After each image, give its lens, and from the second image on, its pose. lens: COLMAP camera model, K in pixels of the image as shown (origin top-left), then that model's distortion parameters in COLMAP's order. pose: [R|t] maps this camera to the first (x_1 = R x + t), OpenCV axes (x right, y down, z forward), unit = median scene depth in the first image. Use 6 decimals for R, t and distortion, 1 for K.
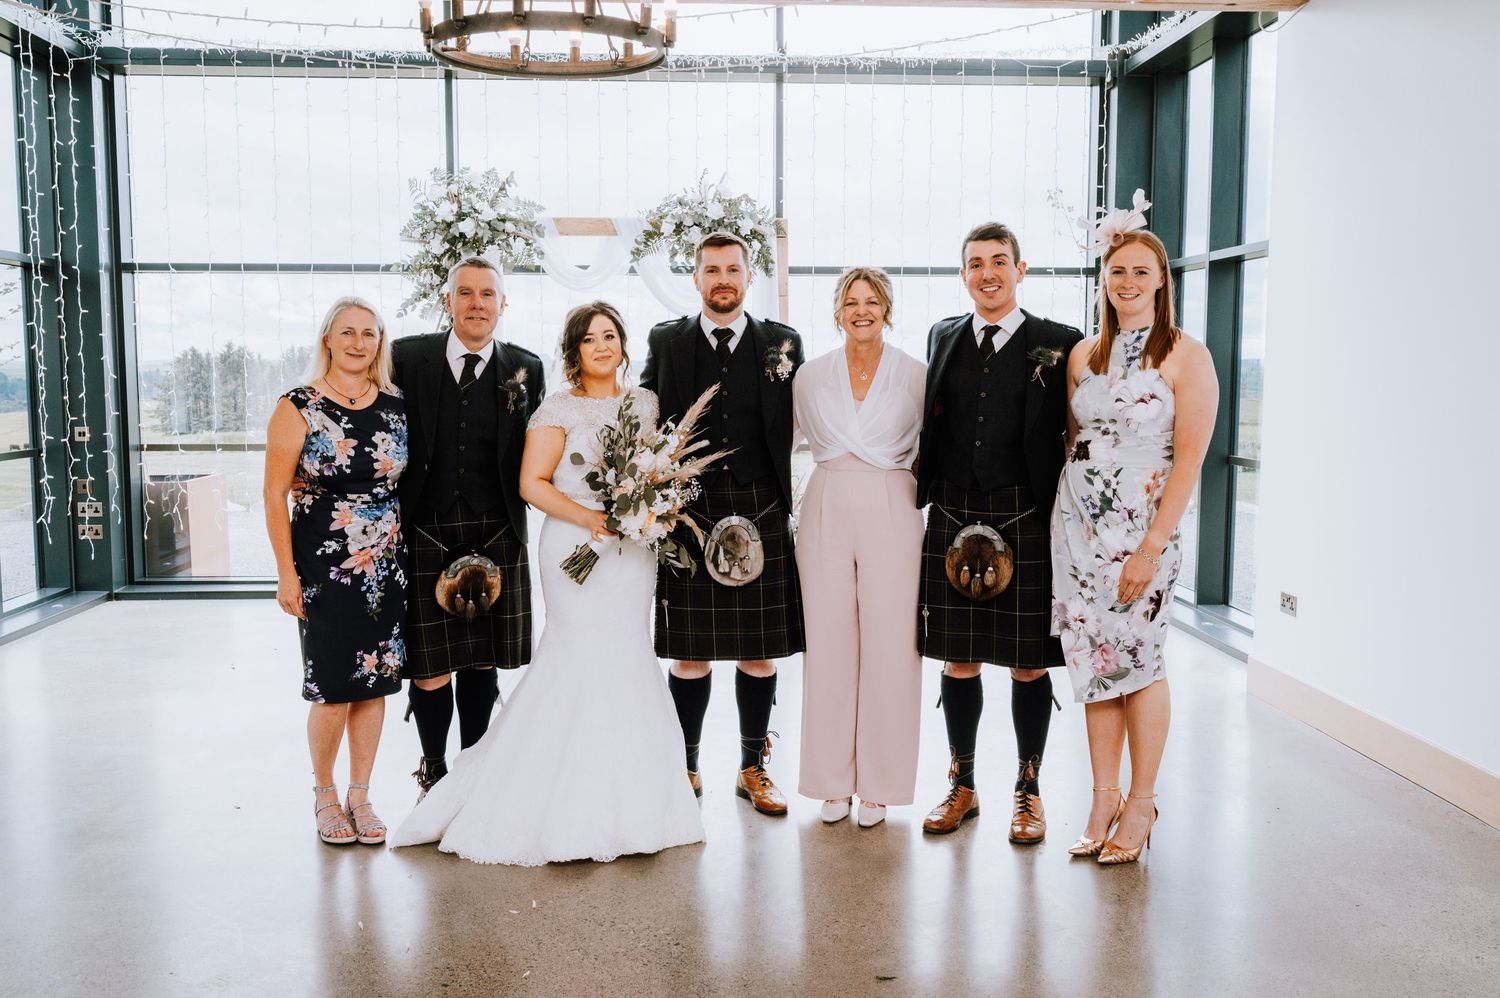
lens RADIAL K [[1408.2, 0, 750.4], [0, 1408.2, 513.7], [0, 0, 1]] dist [-0.001811, 0.000000]
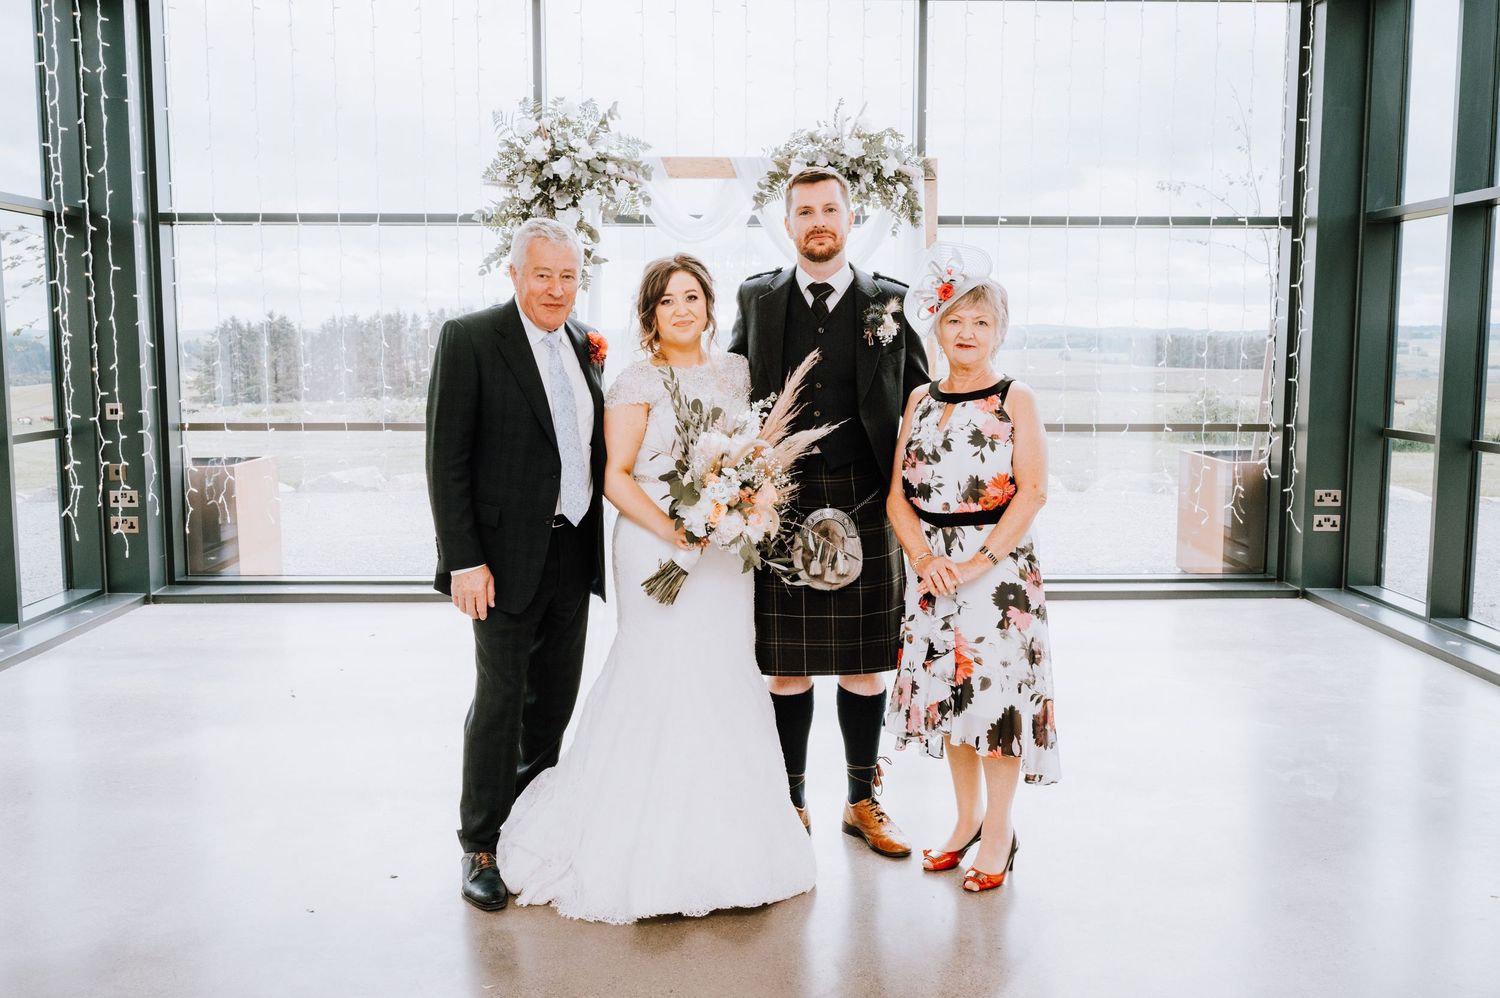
lens RADIAL K [[1408.2, 0, 746.4], [0, 1408.2, 502.4], [0, 0, 1]] dist [-0.001811, 0.000000]
pose [[0.999522, 0.003932, -0.030673, -0.062438], [-0.003474, 0.999882, 0.014982, -0.015517], [0.030728, -0.014868, 0.999417, 0.152407]]
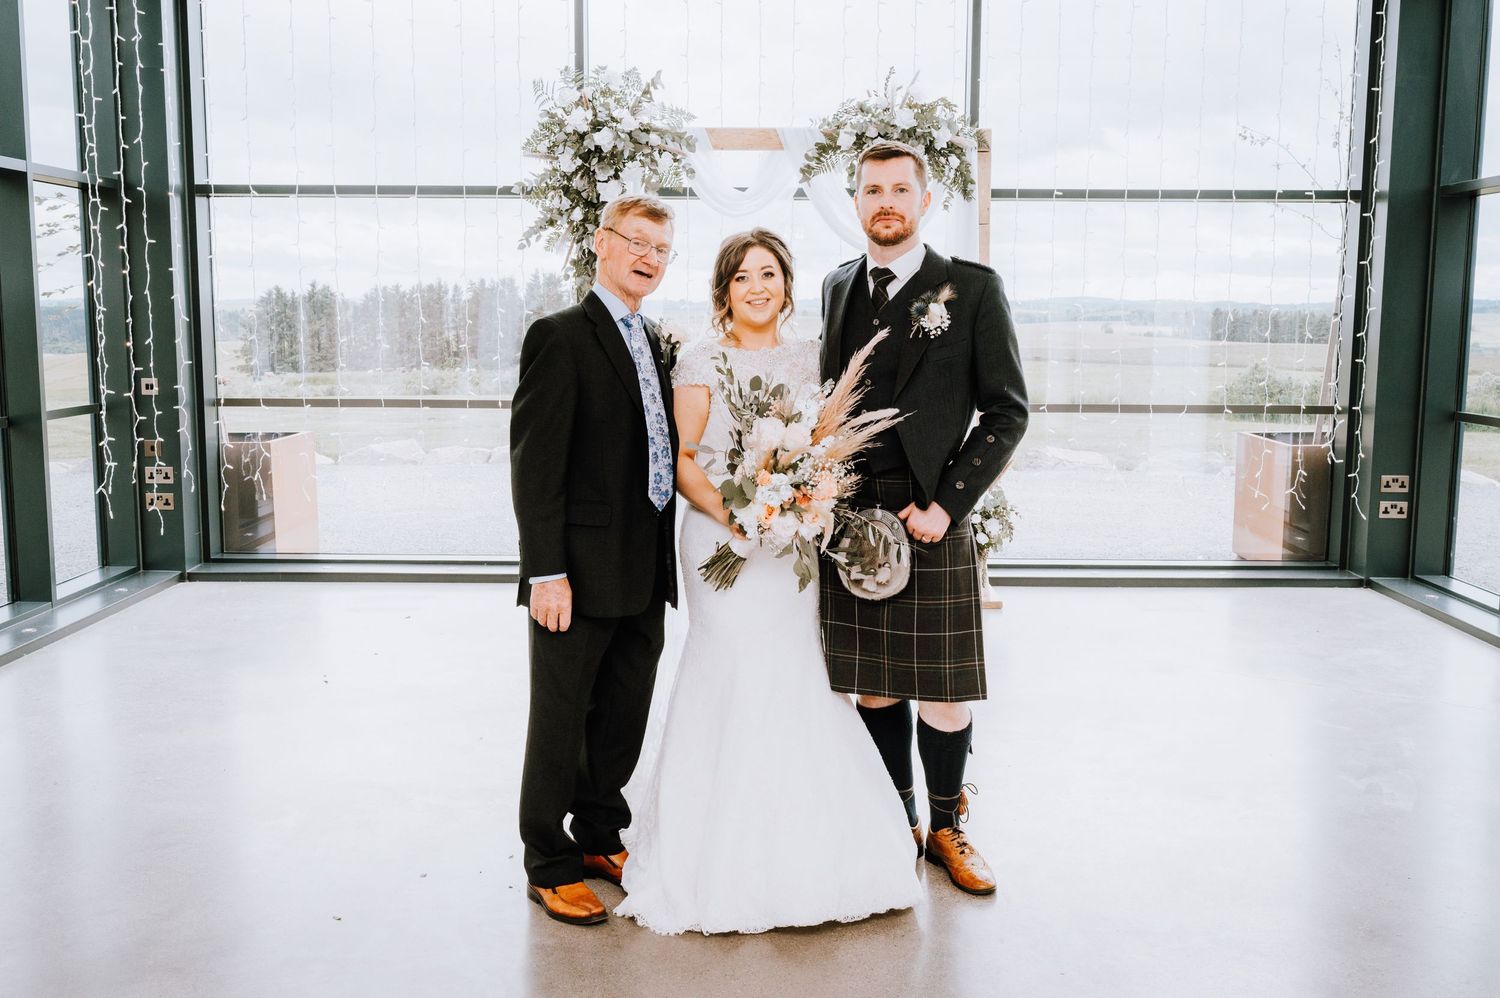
lens RADIAL K [[1408.2, 0, 741.7], [0, 1408.2, 494.1], [0, 0, 1]] dist [-0.001811, 0.000000]
pose [[0.998045, 0.012638, -0.061213, -0.066496], [-0.010833, 0.999499, 0.029726, -0.021299], [0.061558, -0.029004, 0.997682, 0.175367]]
